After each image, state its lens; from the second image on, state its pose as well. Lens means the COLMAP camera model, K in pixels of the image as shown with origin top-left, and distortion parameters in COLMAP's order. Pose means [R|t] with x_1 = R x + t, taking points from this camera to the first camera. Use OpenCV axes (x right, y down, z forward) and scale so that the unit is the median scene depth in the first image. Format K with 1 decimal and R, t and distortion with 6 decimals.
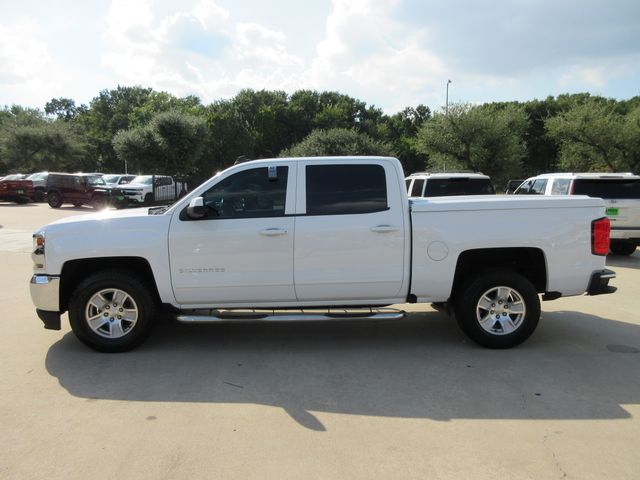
lens RADIAL K [[494.0, 0, 321.3], [0, 494.0, 241.7], [0, 0, 1]] dist [0.016553, 0.005059]
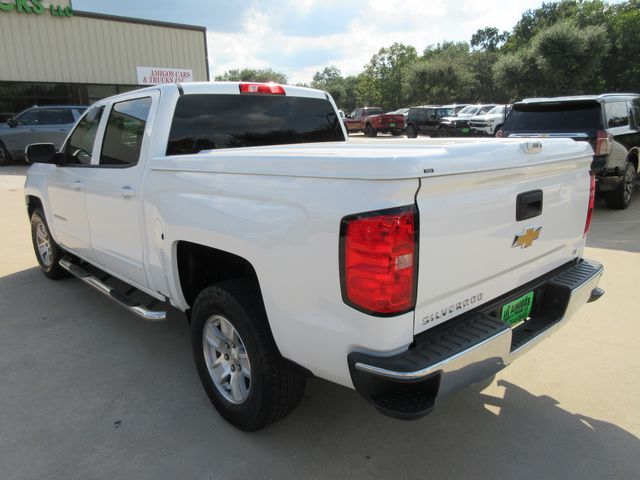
lens RADIAL K [[494.0, 0, 321.0], [0, 494.0, 237.7], [0, 0, 1]] dist [0.016553, 0.005059]
pose [[0.660476, 0.155759, -0.734514, 0.109822], [-0.058160, 0.985921, 0.156774, -0.011704], [0.748591, -0.060826, 0.660236, 0.097605]]
